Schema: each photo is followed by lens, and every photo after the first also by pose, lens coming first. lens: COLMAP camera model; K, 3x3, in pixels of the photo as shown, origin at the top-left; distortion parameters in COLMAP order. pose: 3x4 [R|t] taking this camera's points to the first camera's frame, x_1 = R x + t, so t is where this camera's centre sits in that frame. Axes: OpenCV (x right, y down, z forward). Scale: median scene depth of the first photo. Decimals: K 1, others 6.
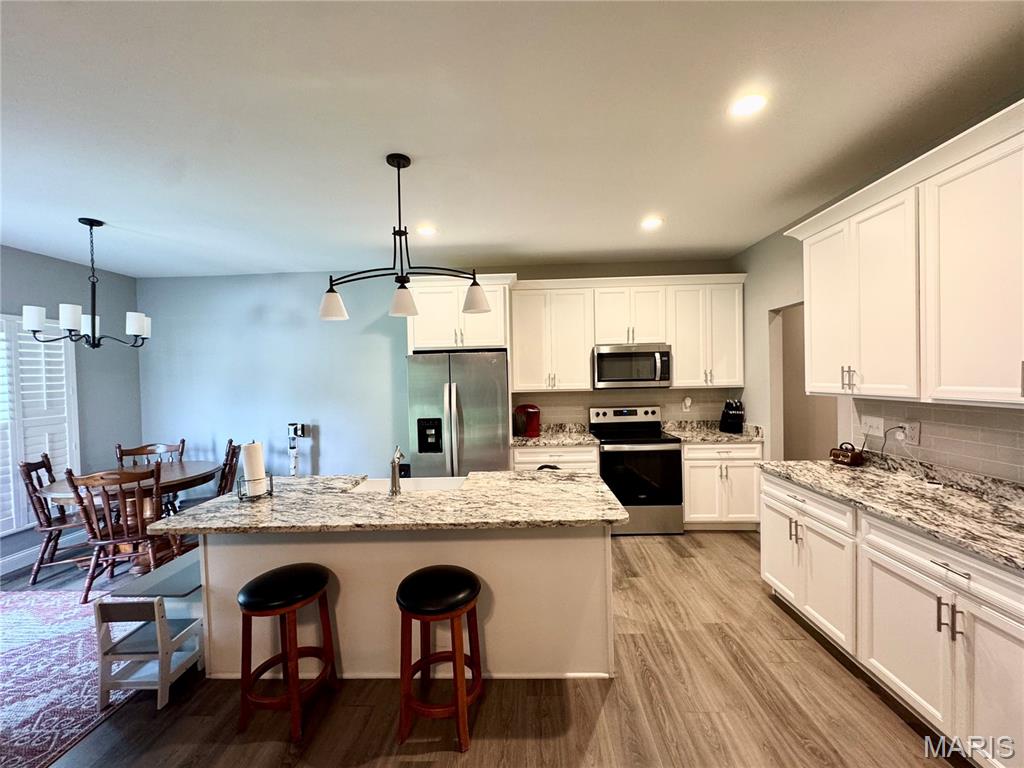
lens RADIAL K [[408.2, 0, 510.8], [0, 408.2, 383.5], [0, 0, 1]] dist [-0.002852, 0.000079]
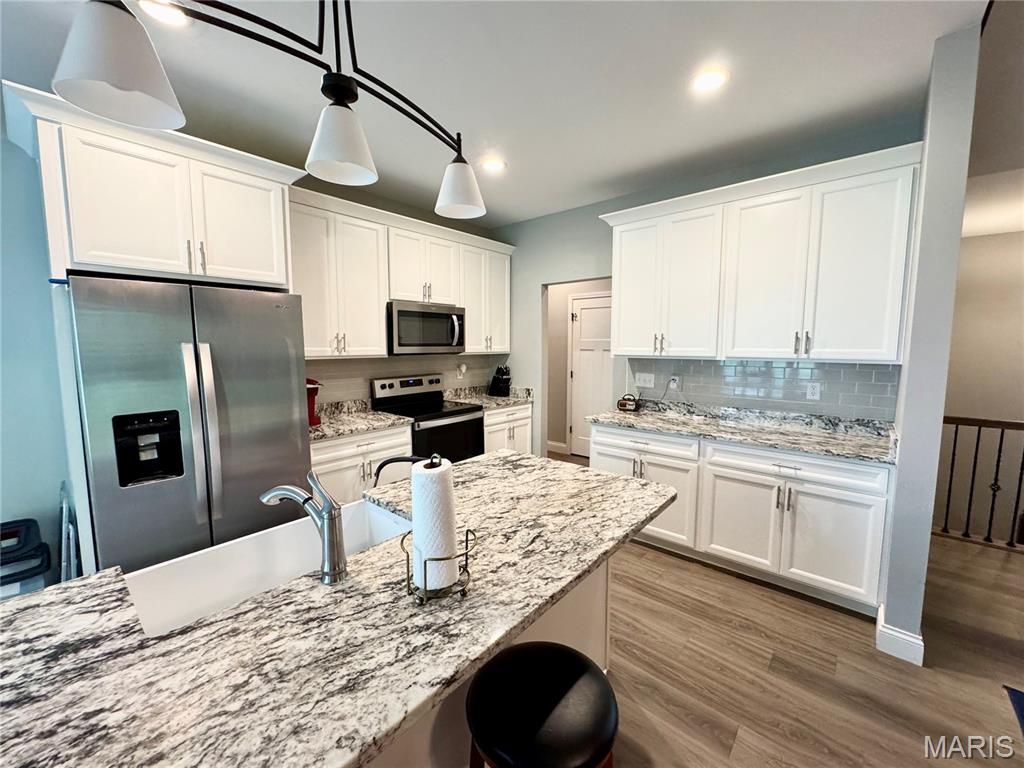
lens RADIAL K [[408.2, 0, 512.5], [0, 408.2, 384.8], [0, 0, 1]] dist [-0.002852, 0.000079]
pose [[0.624523, -0.055630, 0.779022, -0.295526], [-0.000526, 0.997430, 0.071648, 0.015457], [-0.781006, -0.045156, 0.622889, 0.338720]]
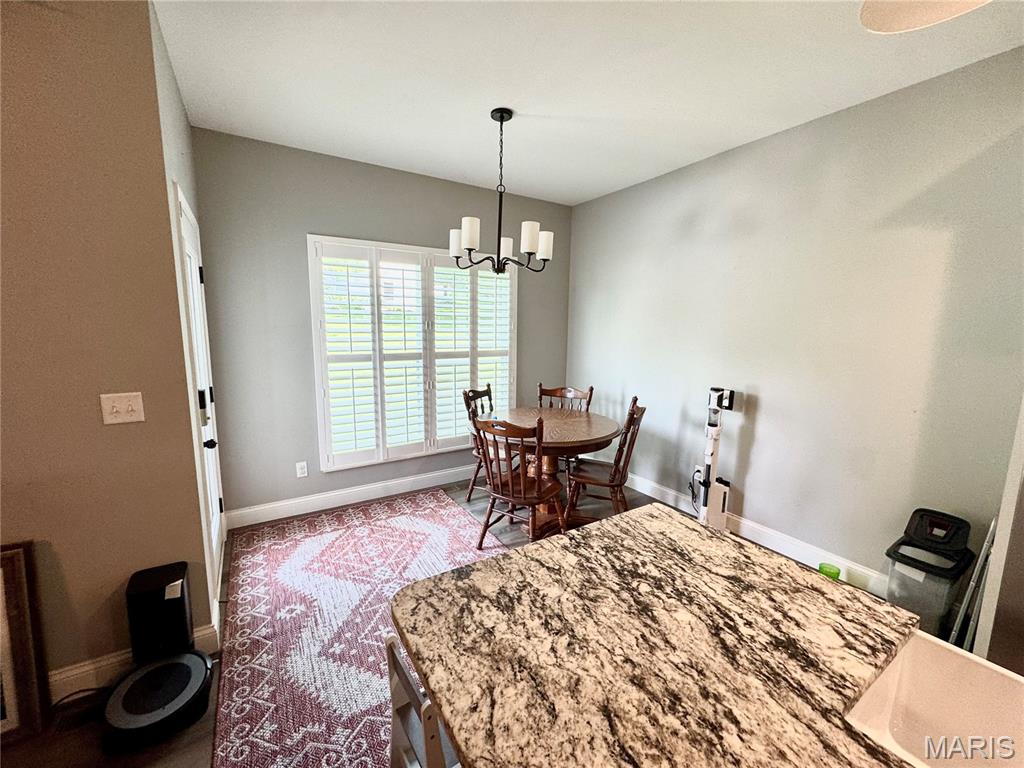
lens RADIAL K [[408.2, 0, 511.9], [0, 408.2, 385.8], [0, 0, 1]] dist [-0.002852, 0.000079]
pose [[0.563230, 0.152089, -0.812183, -0.216824], [-0.042663, 0.986956, 0.155232, 0.008454], [0.825198, -0.052781, 0.562372, 0.413344]]
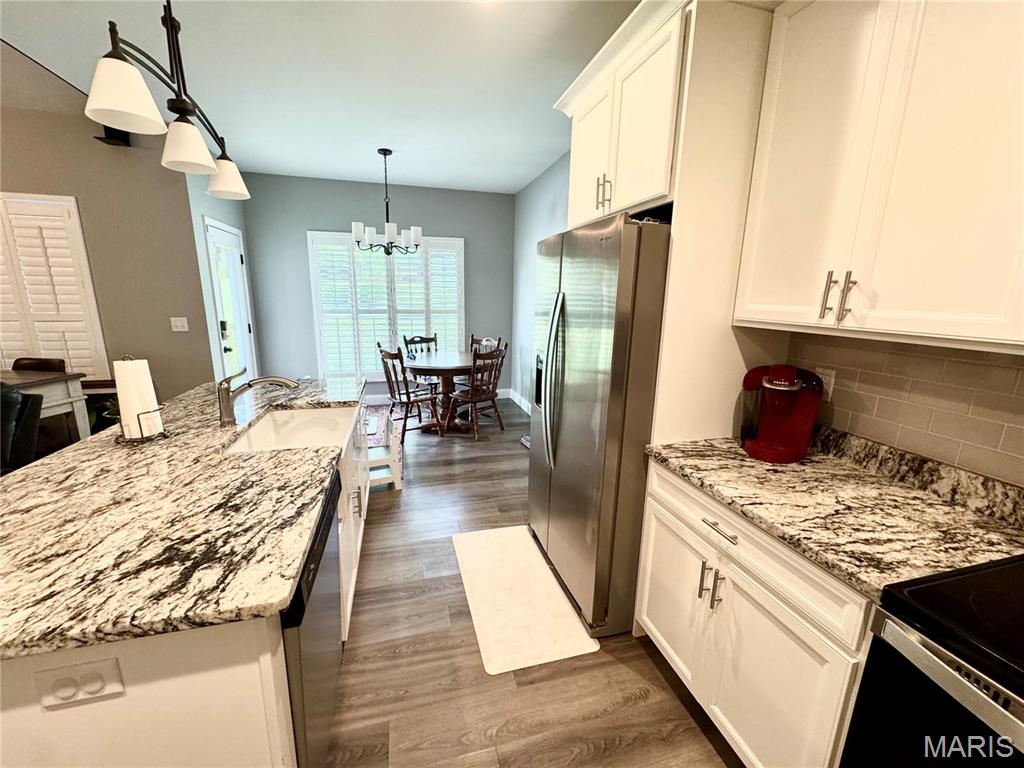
lens RADIAL K [[408.2, 0, 509.7], [0, 408.2, 385.1], [0, 0, 1]] dist [-0.002852, 0.000079]
pose [[0.295315, 0.237514, -0.925406, 0.334515], [-0.043121, 0.970932, 0.235438, -0.003947], [0.954426, -0.029624, 0.296973, 0.755872]]
